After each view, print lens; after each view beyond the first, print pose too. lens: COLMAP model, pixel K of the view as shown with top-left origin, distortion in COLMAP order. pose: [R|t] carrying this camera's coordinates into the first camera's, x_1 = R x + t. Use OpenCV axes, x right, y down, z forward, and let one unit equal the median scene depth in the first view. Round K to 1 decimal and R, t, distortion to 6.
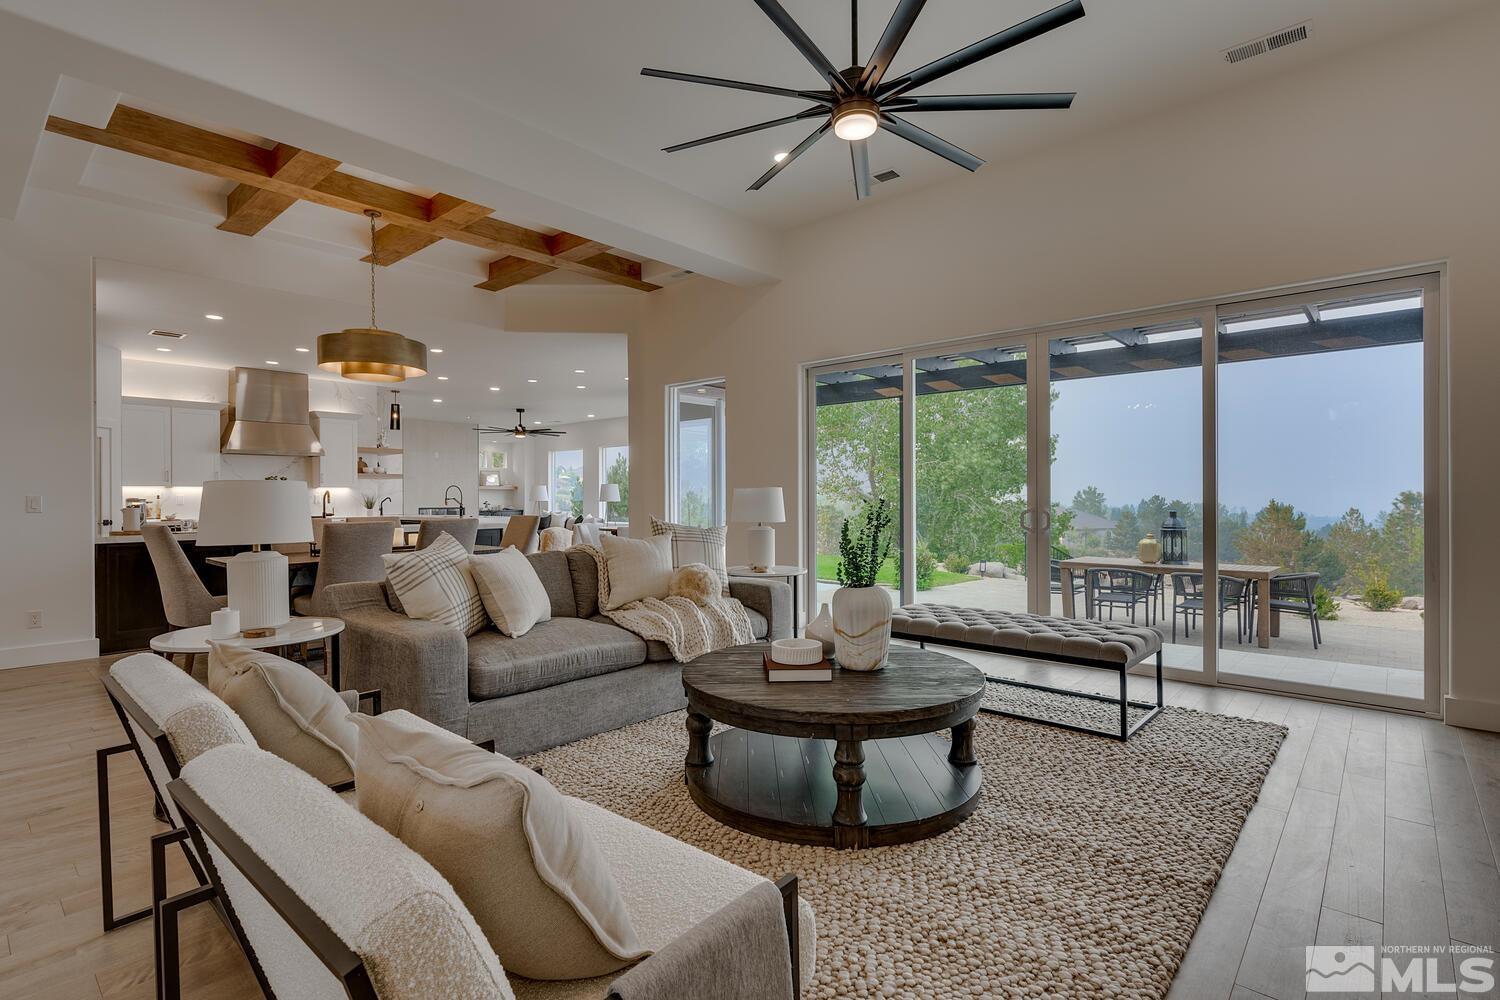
lens RADIAL K [[727.6, 0, 751.2], [0, 727.6, 502.8], [0, 0, 1]] dist [-0.001590, 0.001512]
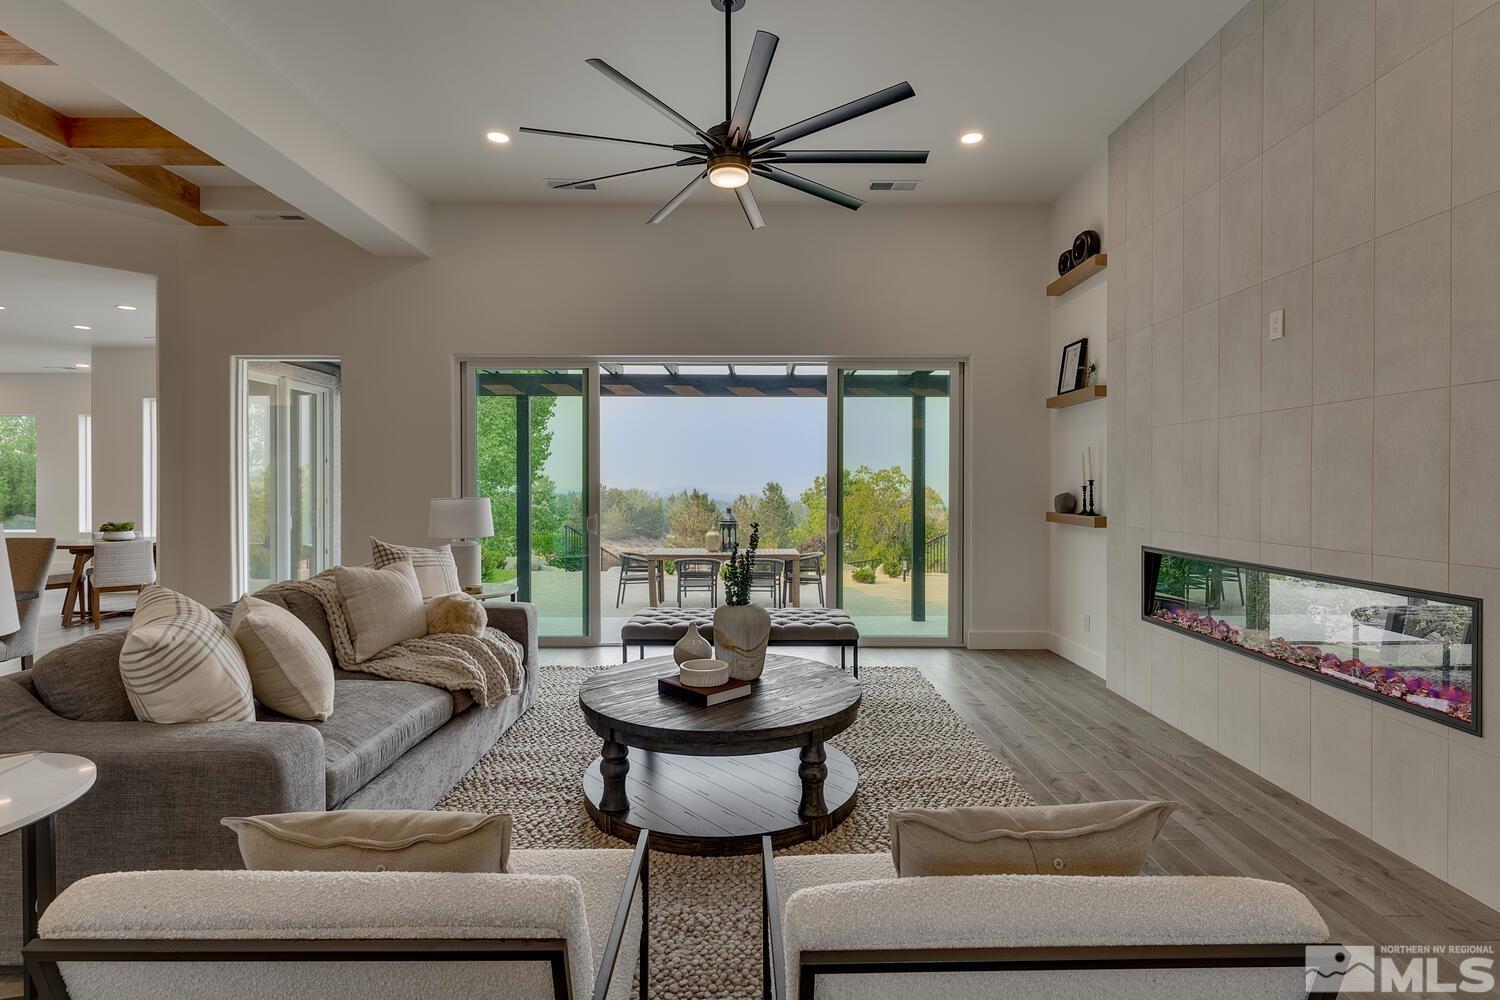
lens RADIAL K [[727.6, 0, 754.9], [0, 727.6, 493.1], [0, 0, 1]] dist [-0.001590, 0.001512]
pose [[0.739830, -0.004106, 0.672781, -0.325611], [0.000049, 0.999982, 0.006049, -0.032796], [-0.672793, -0.004442, 0.739817, 0.102905]]
